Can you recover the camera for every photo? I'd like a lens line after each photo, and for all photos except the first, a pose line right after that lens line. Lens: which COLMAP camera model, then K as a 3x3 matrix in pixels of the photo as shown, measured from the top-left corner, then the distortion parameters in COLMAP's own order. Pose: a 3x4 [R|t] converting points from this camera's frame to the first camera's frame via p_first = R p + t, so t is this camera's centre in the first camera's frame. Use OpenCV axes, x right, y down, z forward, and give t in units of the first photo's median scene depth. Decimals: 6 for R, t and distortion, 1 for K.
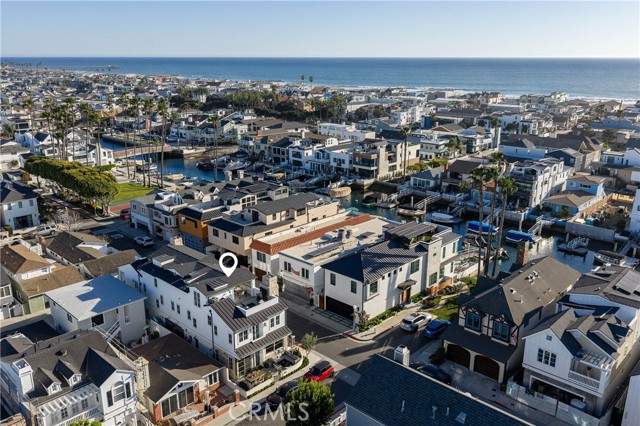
lens RADIAL K [[527.5, 0, 320.0], [0, 527.5, 213.0], [0, 0, 1]] dist [0.010094, -0.009489]
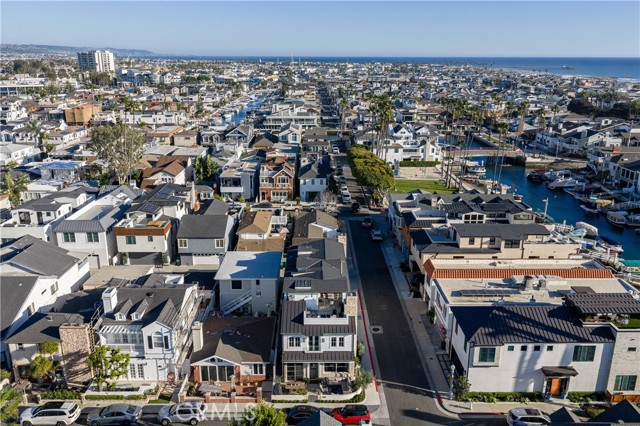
lens RADIAL K [[527.5, 0, 320.0], [0, 527.5, 213.0], [0, 0, 1]] dist [0.010094, -0.009489]
pose [[0.695492, 0.205474, -0.688529, 0.369801], [-0.205736, 0.975067, 0.083167, -0.066186], [0.688450, 0.083813, 0.720425, 0.219247]]
